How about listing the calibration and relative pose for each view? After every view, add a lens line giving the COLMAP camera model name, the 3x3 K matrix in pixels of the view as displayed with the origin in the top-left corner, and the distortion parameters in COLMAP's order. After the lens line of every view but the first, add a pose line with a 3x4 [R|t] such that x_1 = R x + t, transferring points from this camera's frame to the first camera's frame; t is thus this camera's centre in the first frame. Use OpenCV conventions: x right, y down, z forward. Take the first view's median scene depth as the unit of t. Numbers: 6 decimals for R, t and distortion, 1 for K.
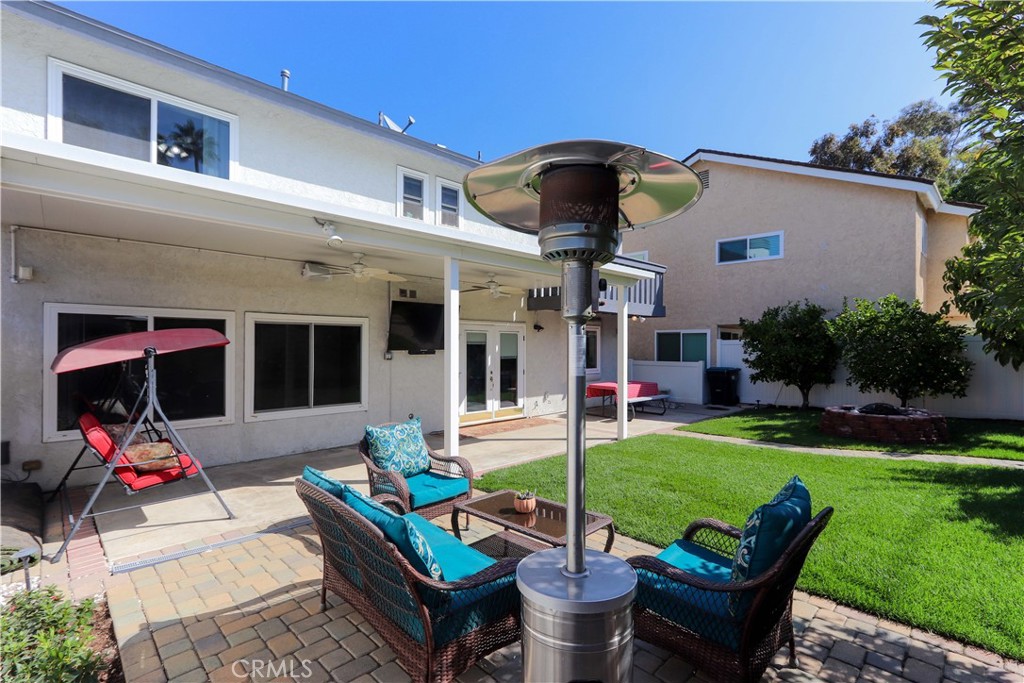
lens RADIAL K [[480.6, 0, 512.0], [0, 480.6, 341.5], [0, 0, 1]] dist [-0.001259, 0.000004]
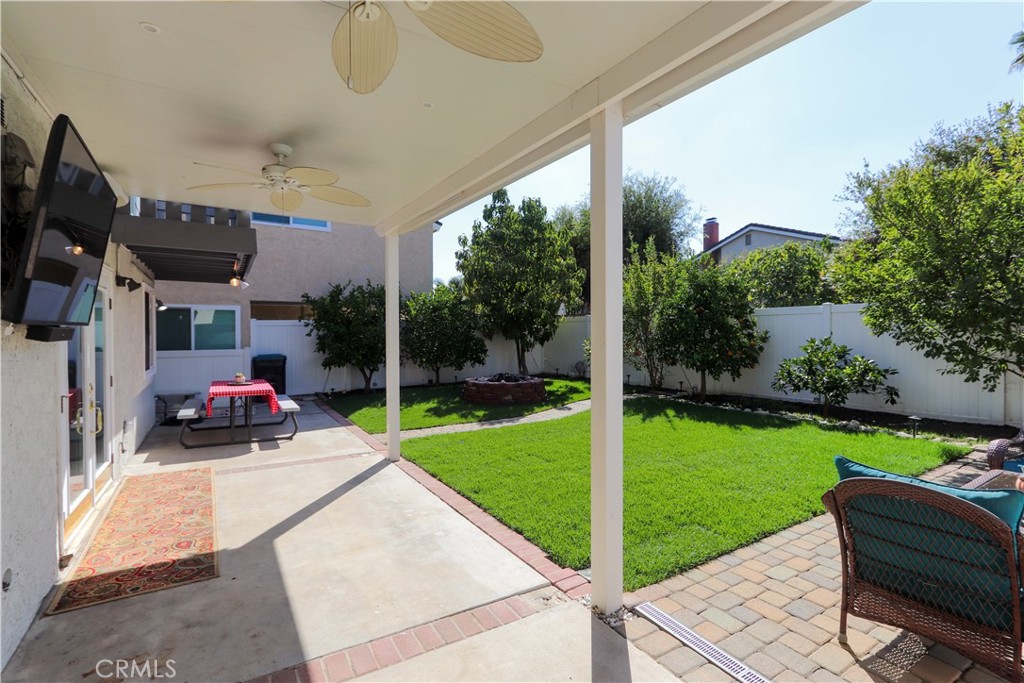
lens RADIAL K [[490.2, 0, 512.0], [0, 490.2, 341.5], [0, 0, 1]] dist [-0.002018, -0.000007]
pose [[0.235553, -0.018008, 0.971695, -0.285934], [-0.003003, 0.999810, 0.019257, 0.018009], [-0.971857, -0.007454, 0.235454, 0.476380]]
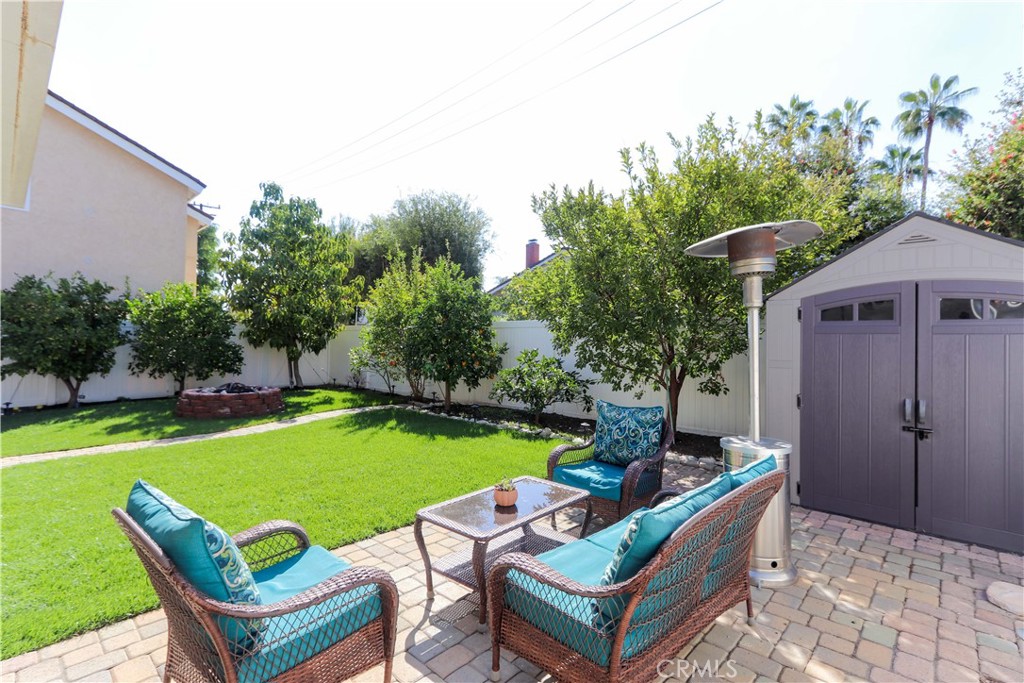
lens RADIAL K [[480.6, 0, 512.0], [0, 480.6, 341.5], [0, 0, 1]] dist [-0.001259, 0.000004]
pose [[-0.029351, 0.007939, 0.999538, -0.228616], [-0.024926, 0.999652, -0.008672, 0.019711], [-0.999258, -0.025169, -0.029142, 0.277648]]
